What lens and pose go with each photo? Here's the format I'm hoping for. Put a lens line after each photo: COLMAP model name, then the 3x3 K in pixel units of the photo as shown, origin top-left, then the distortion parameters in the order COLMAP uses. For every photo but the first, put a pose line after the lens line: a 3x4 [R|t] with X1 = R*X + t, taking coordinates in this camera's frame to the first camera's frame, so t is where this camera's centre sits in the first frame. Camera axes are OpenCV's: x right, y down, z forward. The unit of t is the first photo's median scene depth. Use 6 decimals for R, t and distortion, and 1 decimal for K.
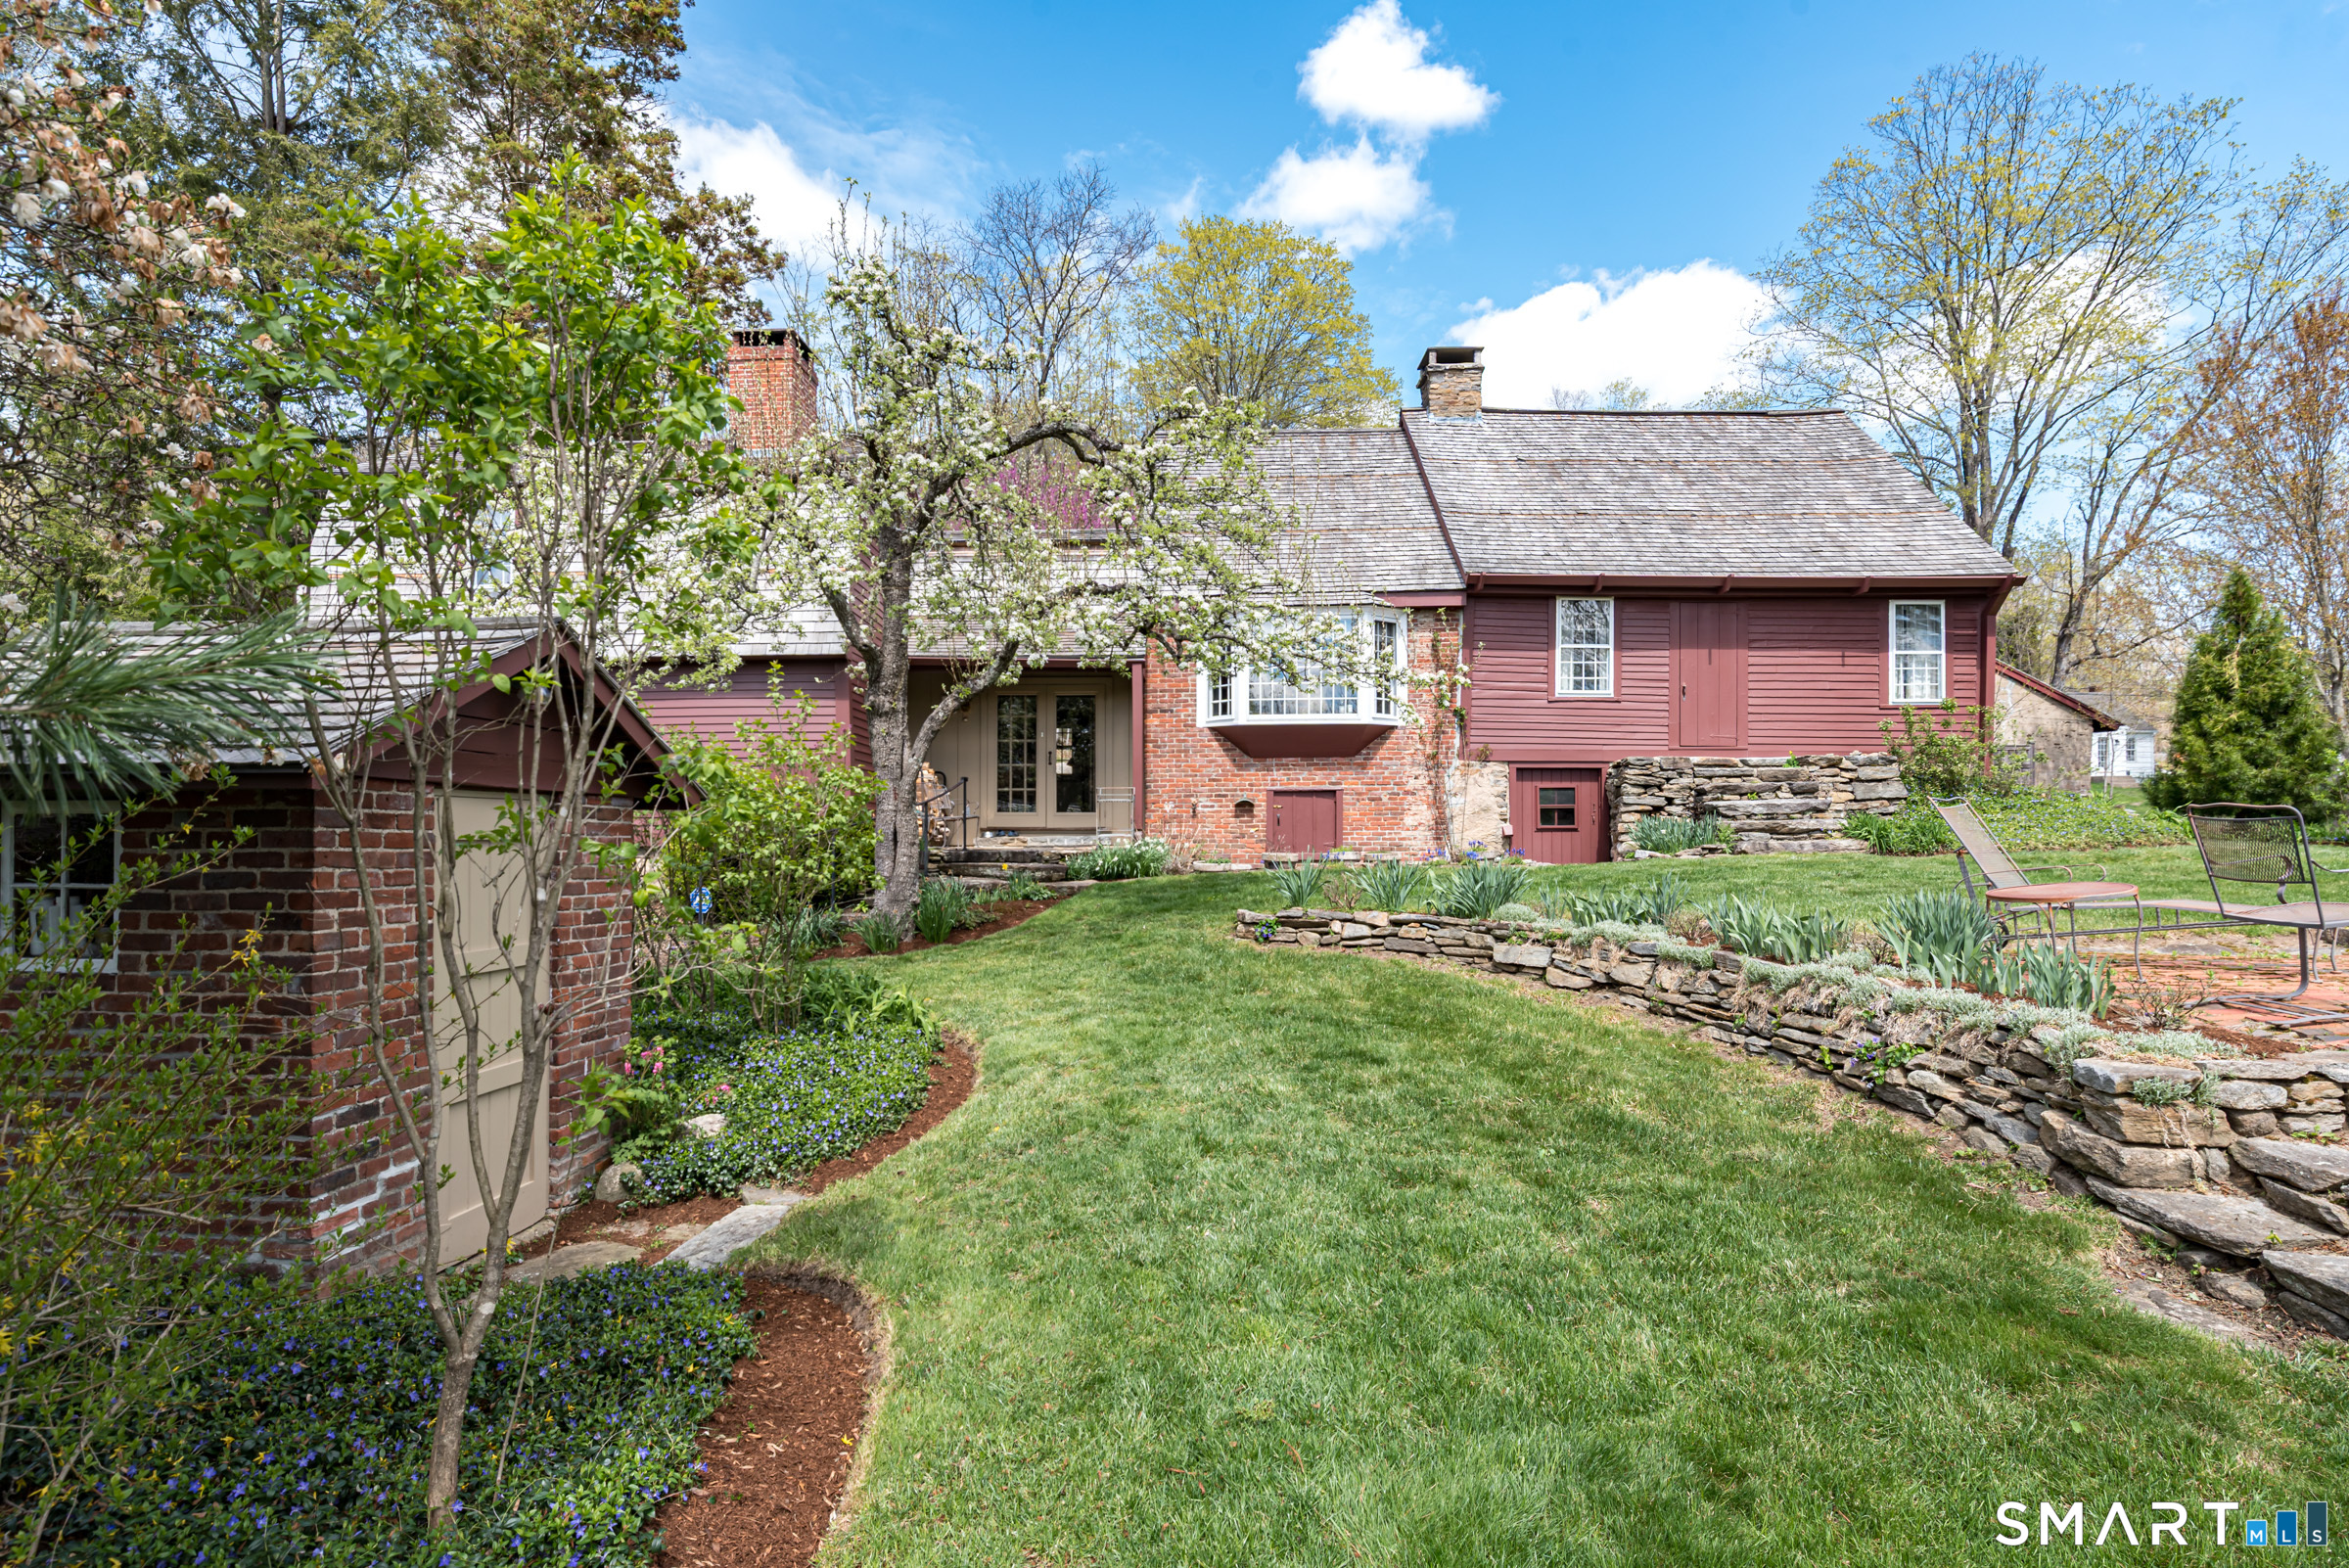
lens RADIAL K [[1219.0, 0, 1175.6], [0, 1219.0, 776.5], [0, 0, 1]] dist [-0.000547, -0.000006]
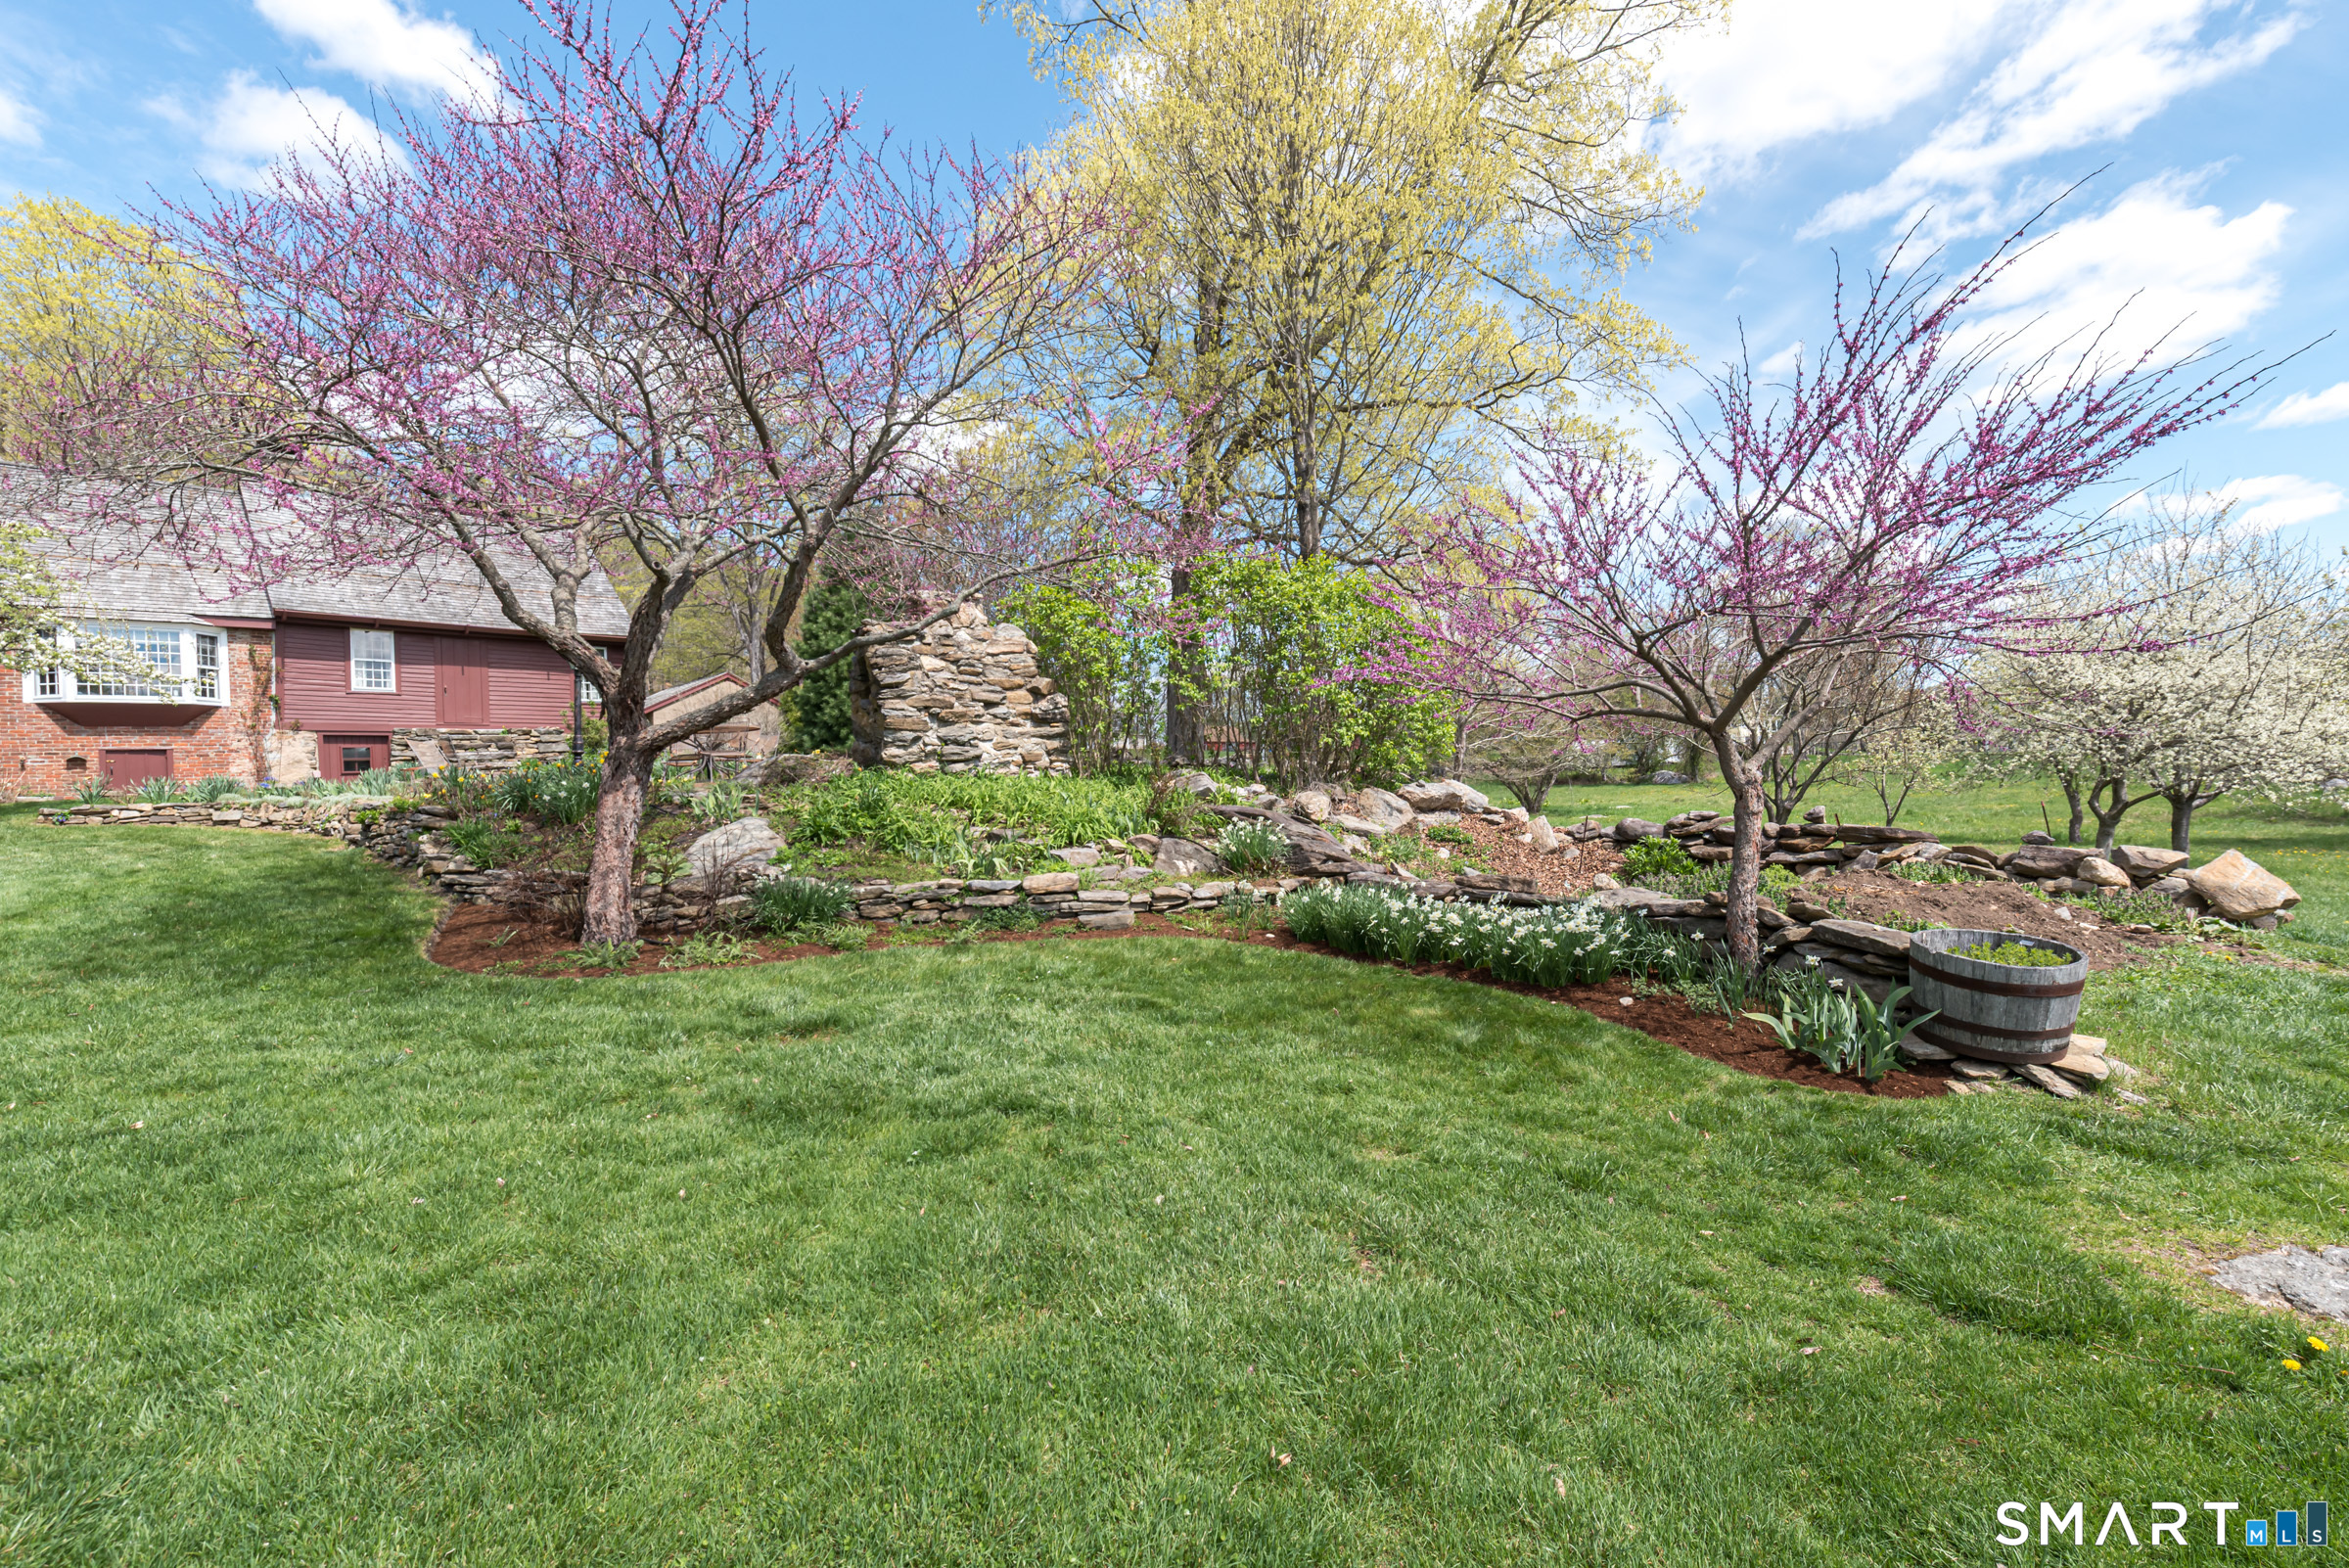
lens RADIAL K [[1017.3, 0, 1162.9], [0, 1017.3, 790.3], [0, 0, 1]] dist [-0.003499, -0.001740]
pose [[0.673974, -0.031784, 0.738071, 0.041074], [0.008048, 0.999331, 0.035686, 0.026610], [-0.738711, -0.018112, 0.673778, -0.691092]]
